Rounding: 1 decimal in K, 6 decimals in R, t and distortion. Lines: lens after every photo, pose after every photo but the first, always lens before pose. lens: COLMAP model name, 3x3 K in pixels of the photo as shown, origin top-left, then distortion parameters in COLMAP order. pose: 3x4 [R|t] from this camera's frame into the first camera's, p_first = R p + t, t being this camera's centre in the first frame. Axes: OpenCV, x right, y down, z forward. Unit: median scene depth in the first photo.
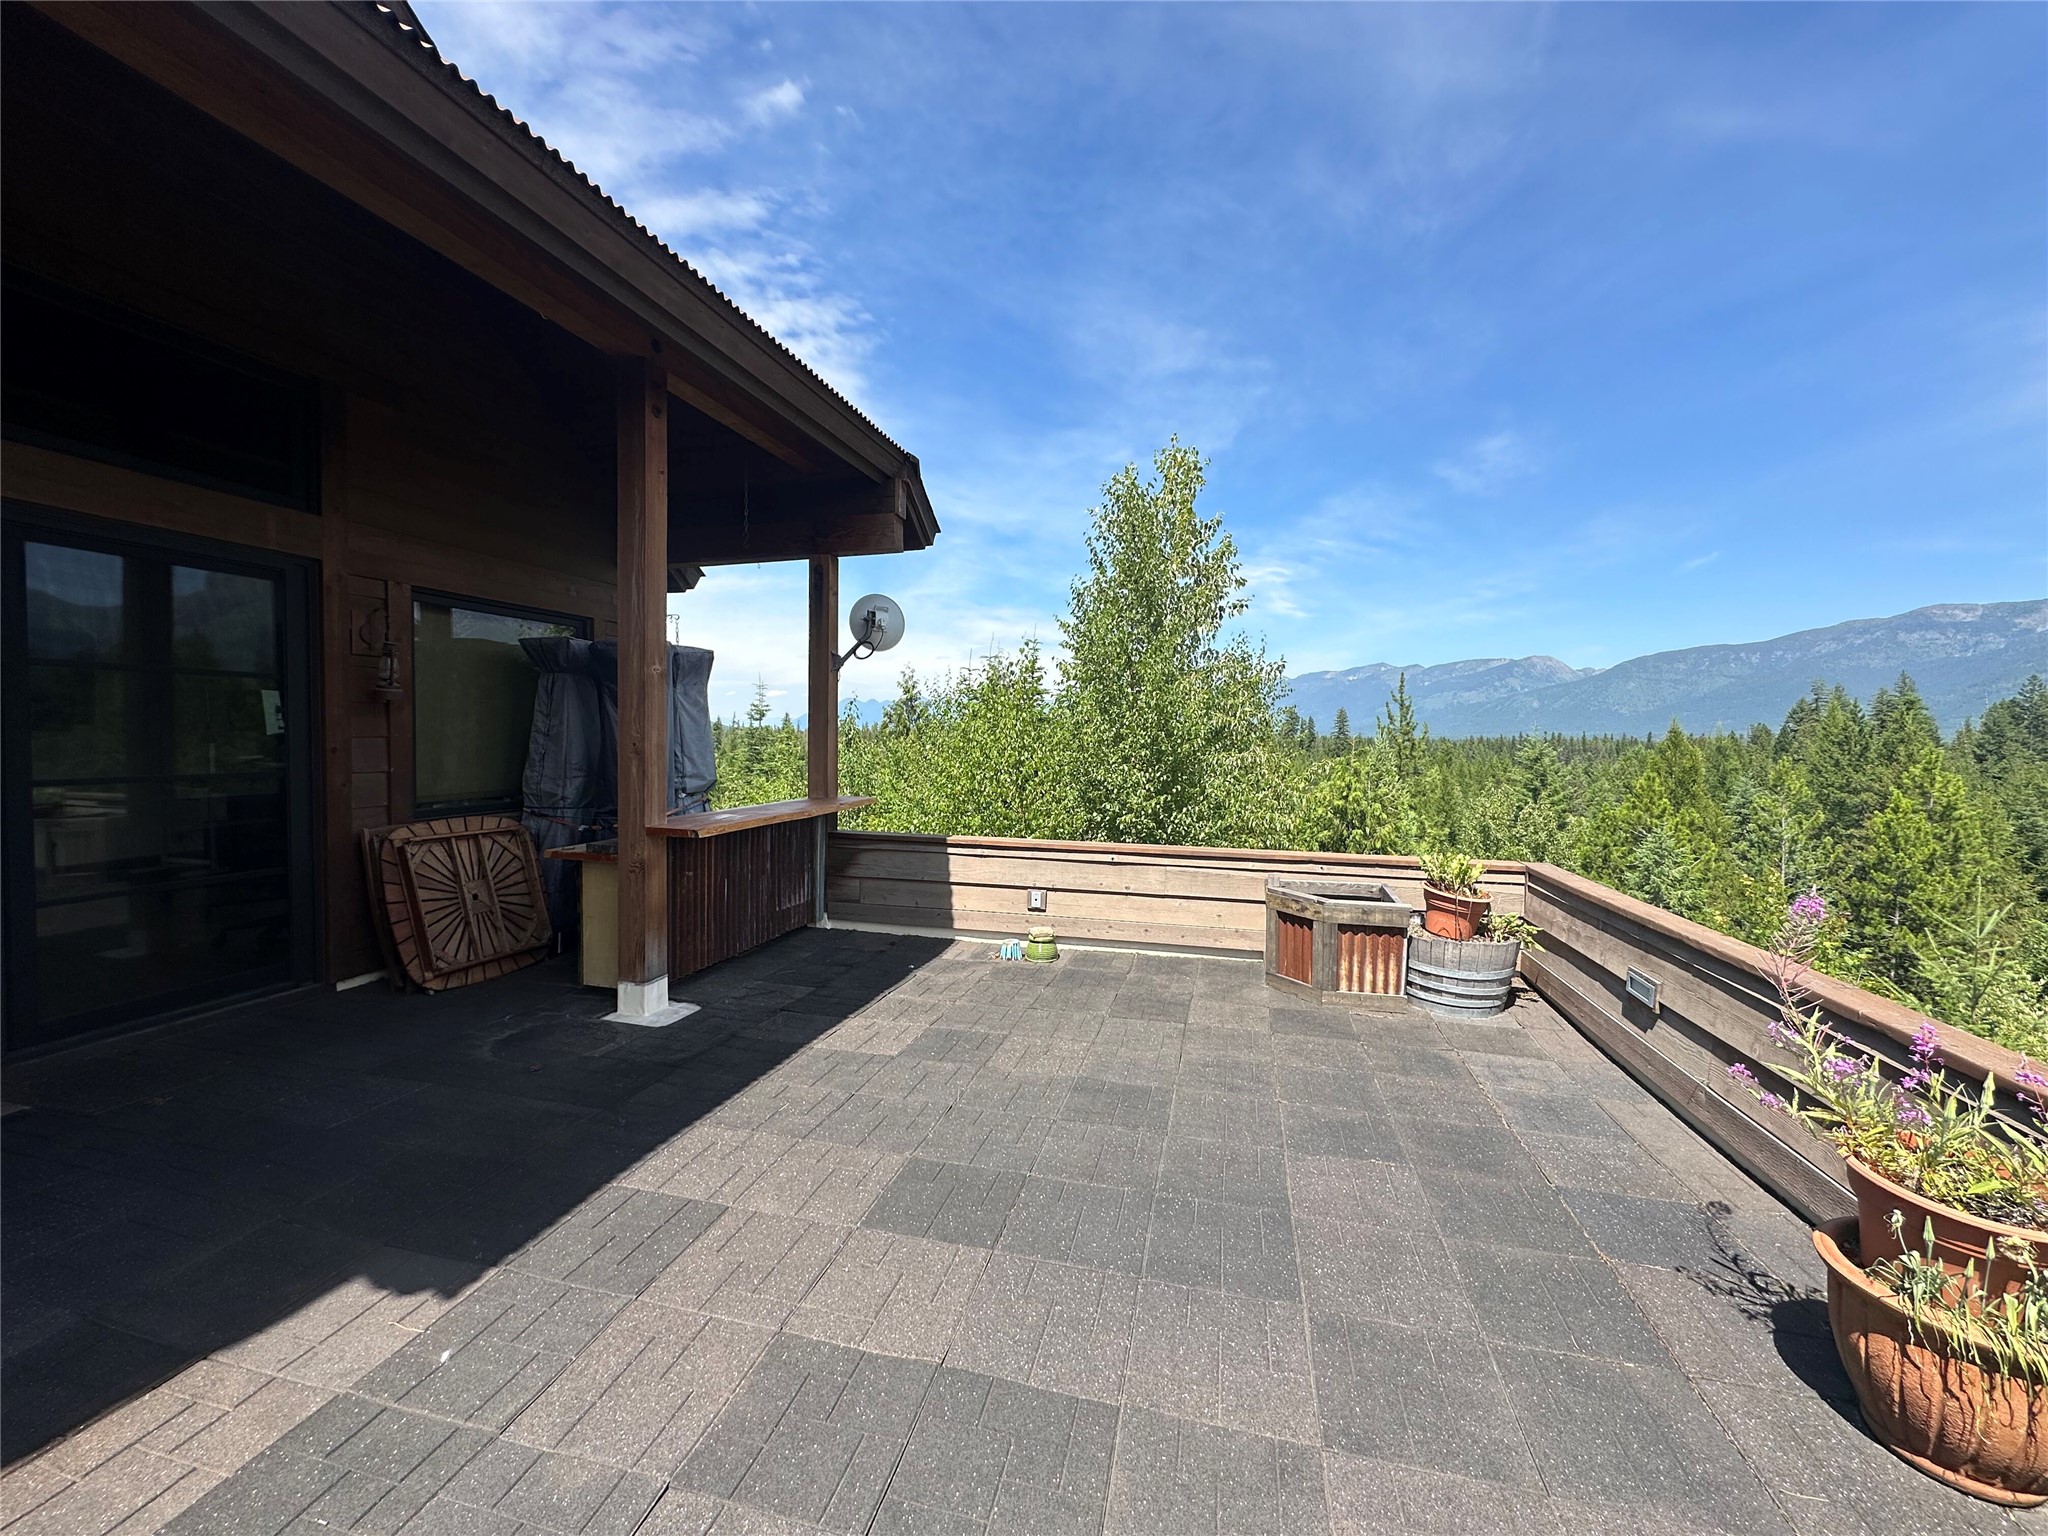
lens RADIAL K [[817.7, 0, 1029.9], [0, 817.7, 773.2], [0, 0, 1]] dist [0.001116, 0.000260]
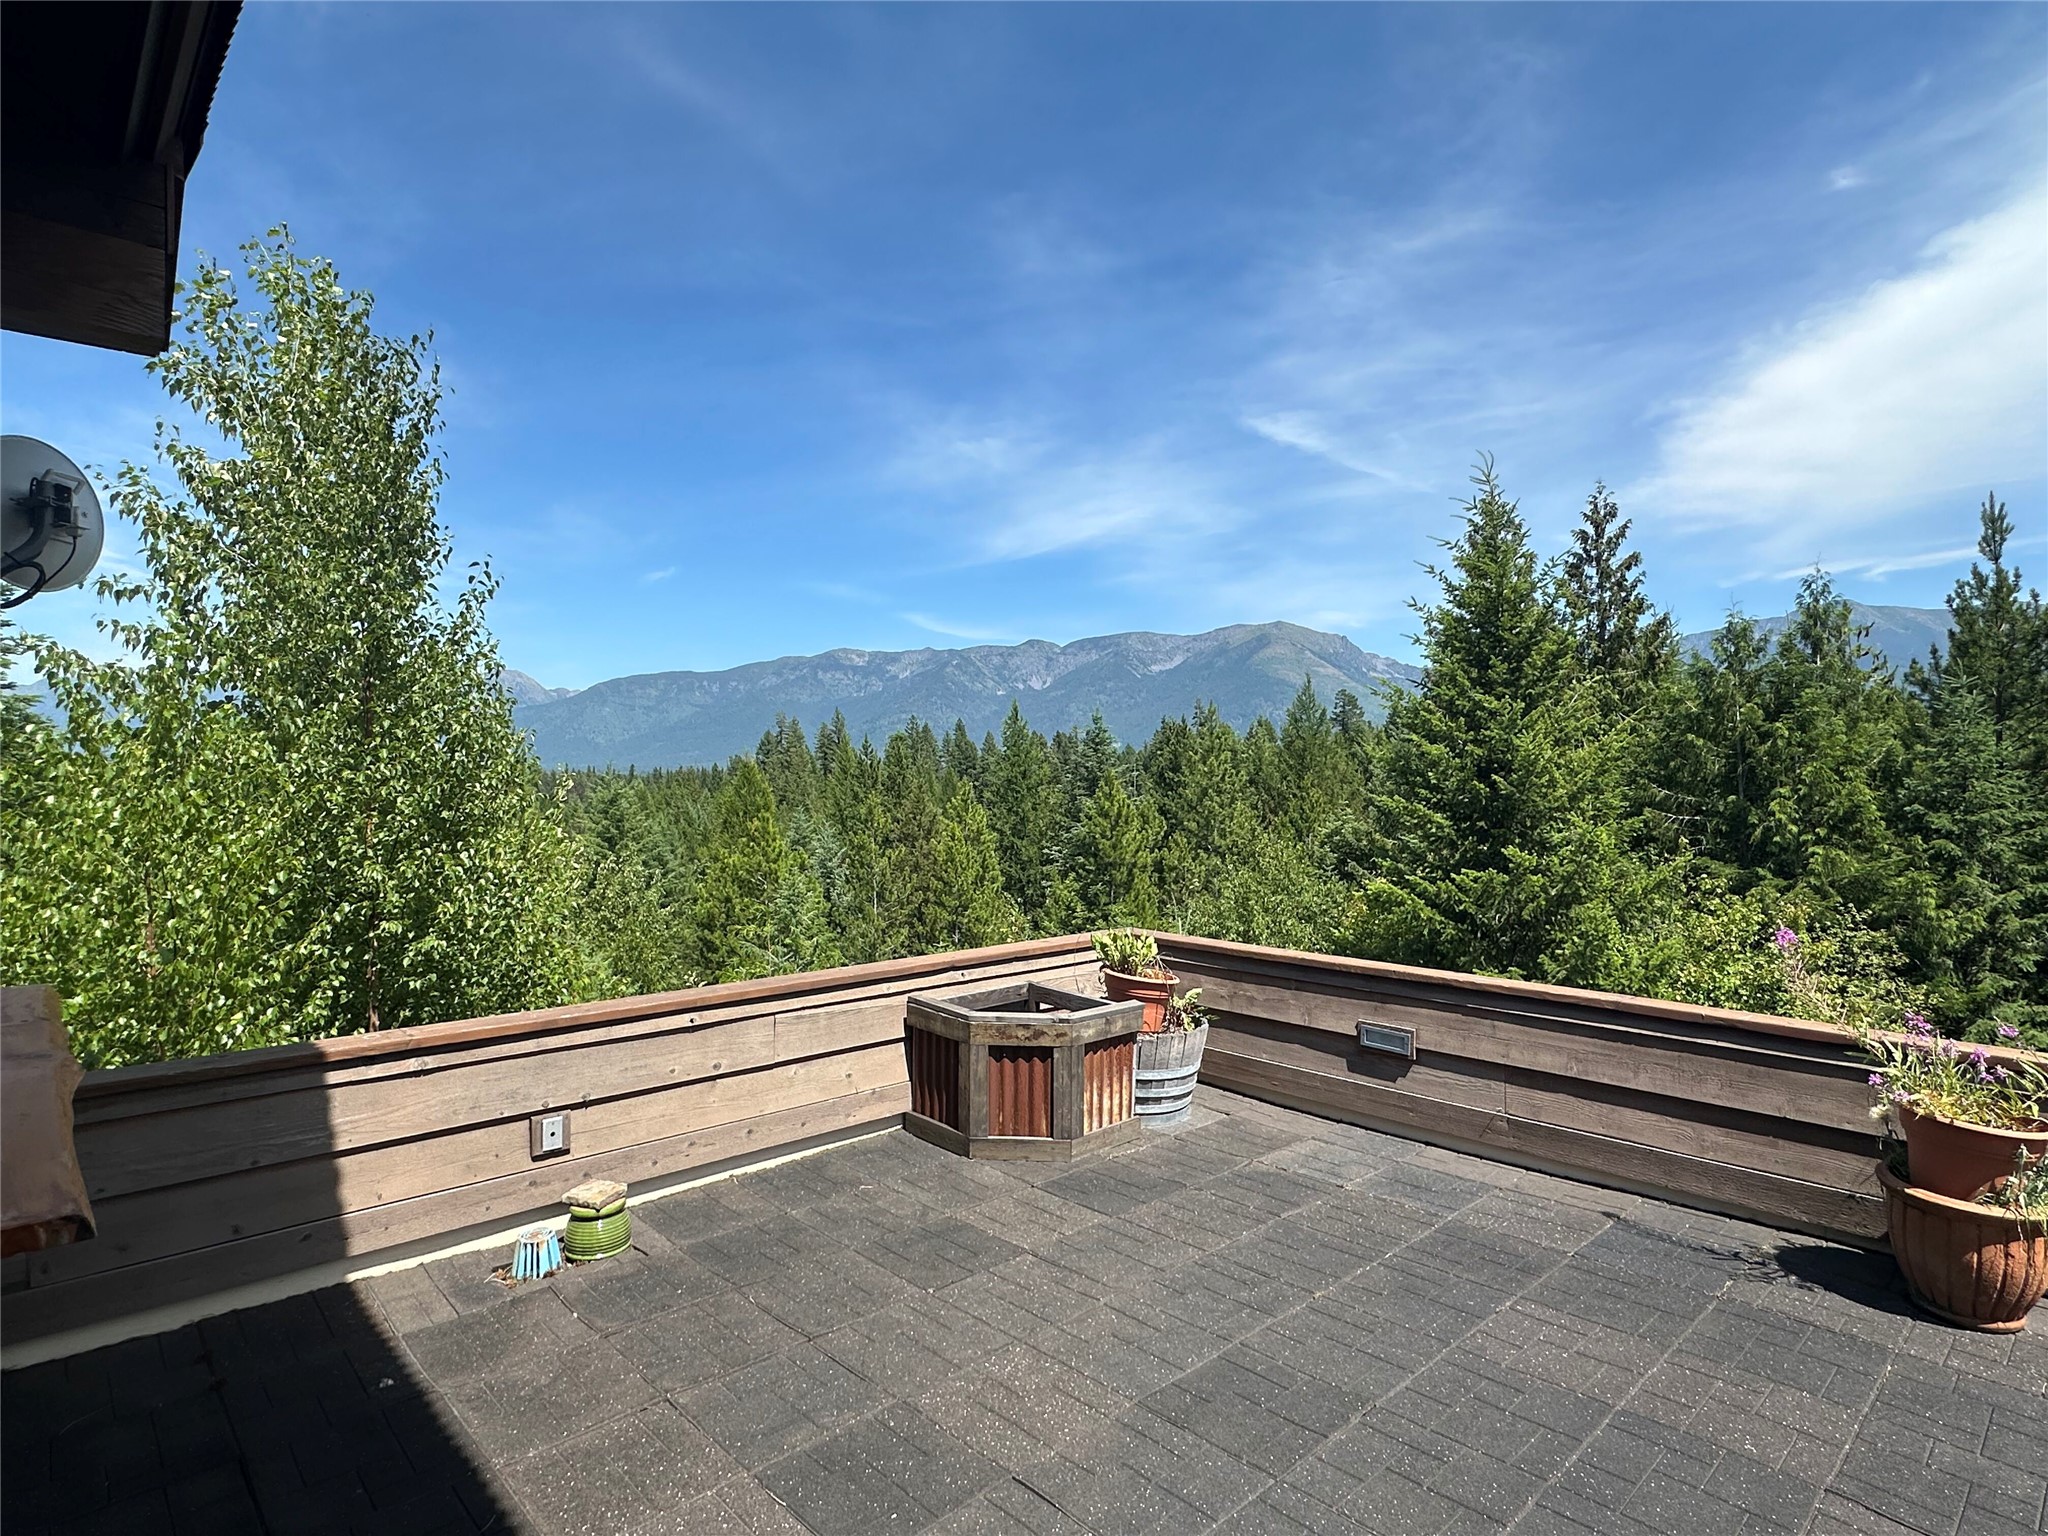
lens RADIAL K [[1096.8, 0, 1014.0], [0, 1096.8, 786.9], [0, 0, 1]] dist [-0.004217, 0.000092]
pose [[0.544143, -0.021276, 0.838723, -0.419283], [0.046784, 0.998892, -0.005014, -0.041360], [-0.837687, 0.041967, 0.544536, 0.424781]]
